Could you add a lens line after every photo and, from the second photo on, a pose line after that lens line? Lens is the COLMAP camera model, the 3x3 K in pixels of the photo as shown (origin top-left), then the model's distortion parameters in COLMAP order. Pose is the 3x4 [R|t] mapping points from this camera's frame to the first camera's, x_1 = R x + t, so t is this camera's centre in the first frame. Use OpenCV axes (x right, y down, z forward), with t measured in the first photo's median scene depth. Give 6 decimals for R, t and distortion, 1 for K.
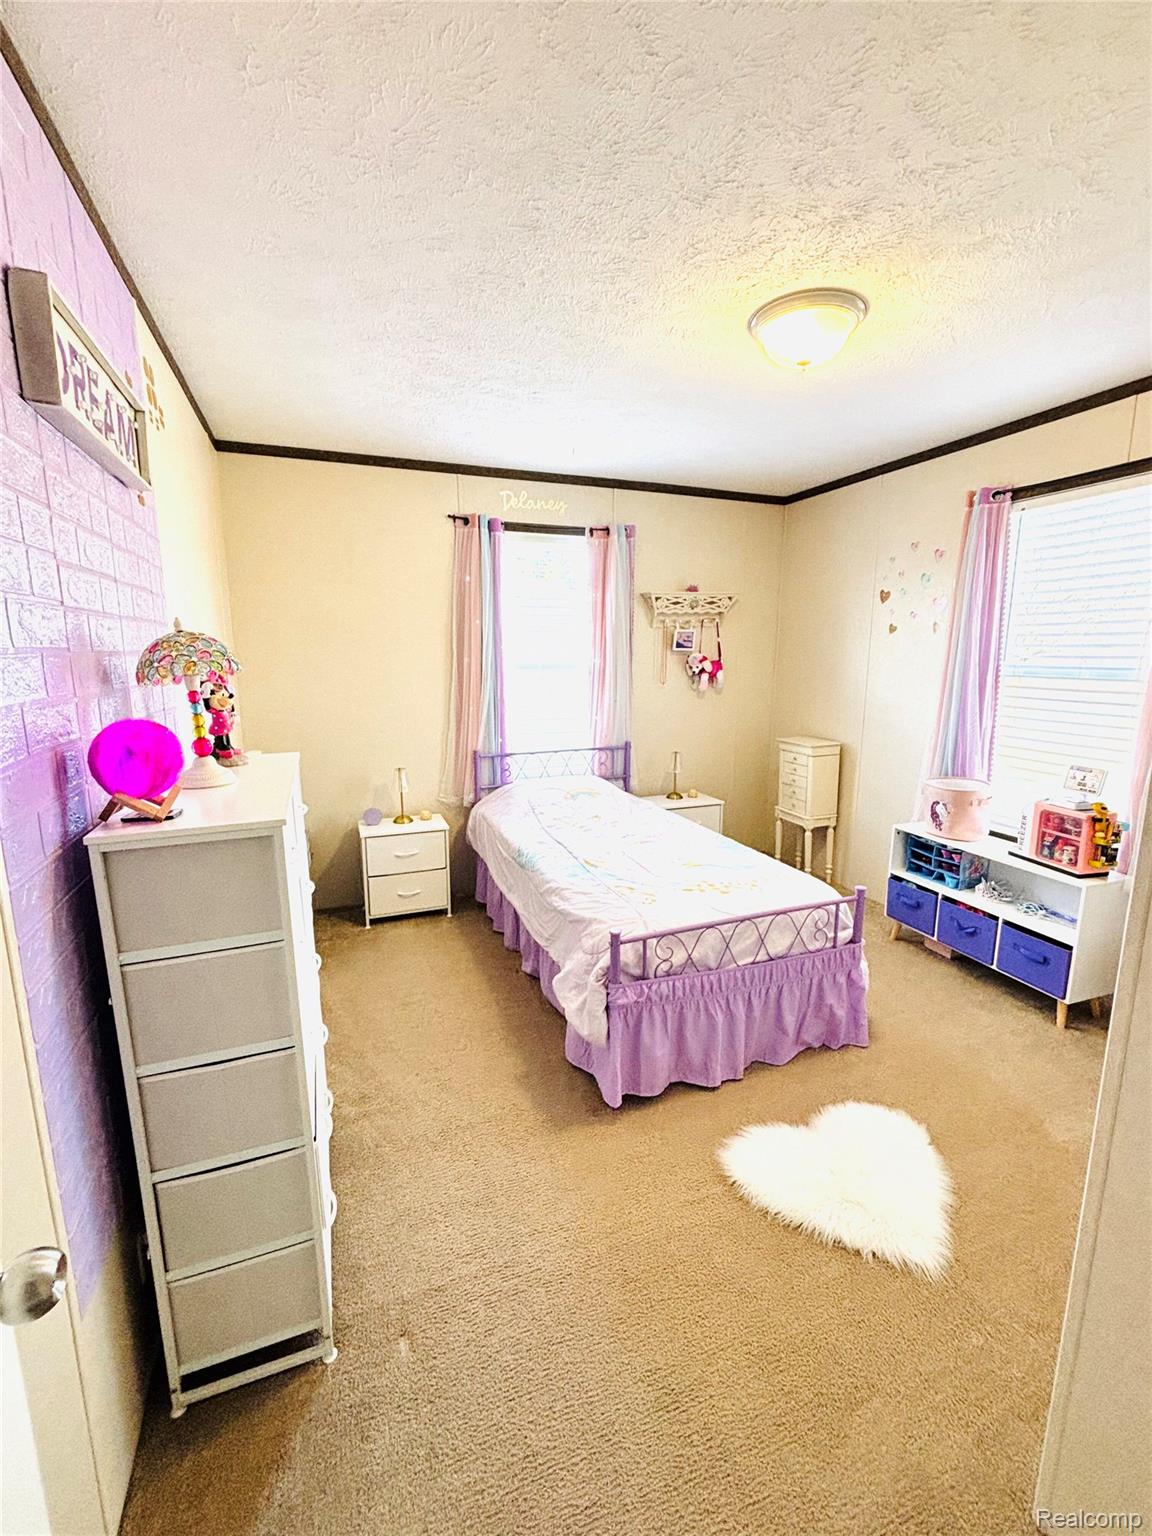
lens RADIAL K [[620.4, 0, 581.6], [0, 620.4, 766.7], [0, 0, 1]] dist [0.000013, -0.000057]
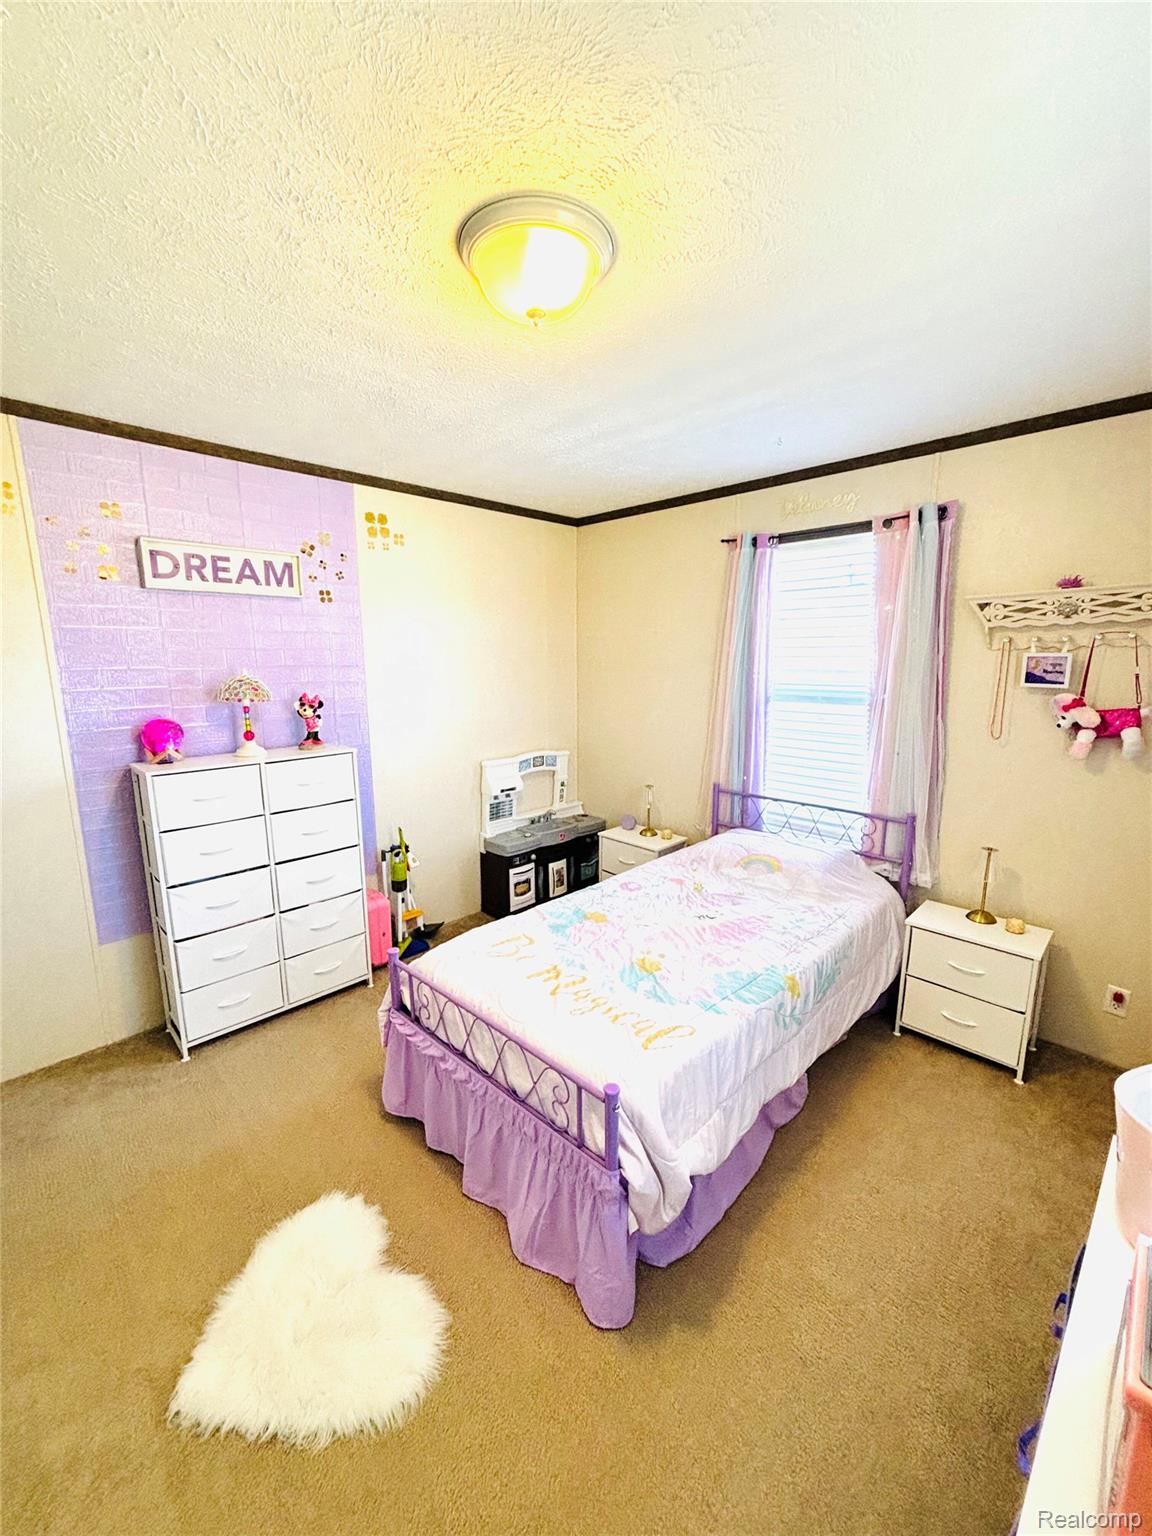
lens RADIAL K [[620.4, 0, 581.6], [0, 620.4, 766.7], [0, 0, 1]] dist [0.000013, -0.000057]
pose [[0.413007, 0.169682, -0.894781, 0.543506], [-0.154627, 0.981290, 0.114715, -0.117891], [0.897505, 0.090979, 0.431517, 0.370061]]
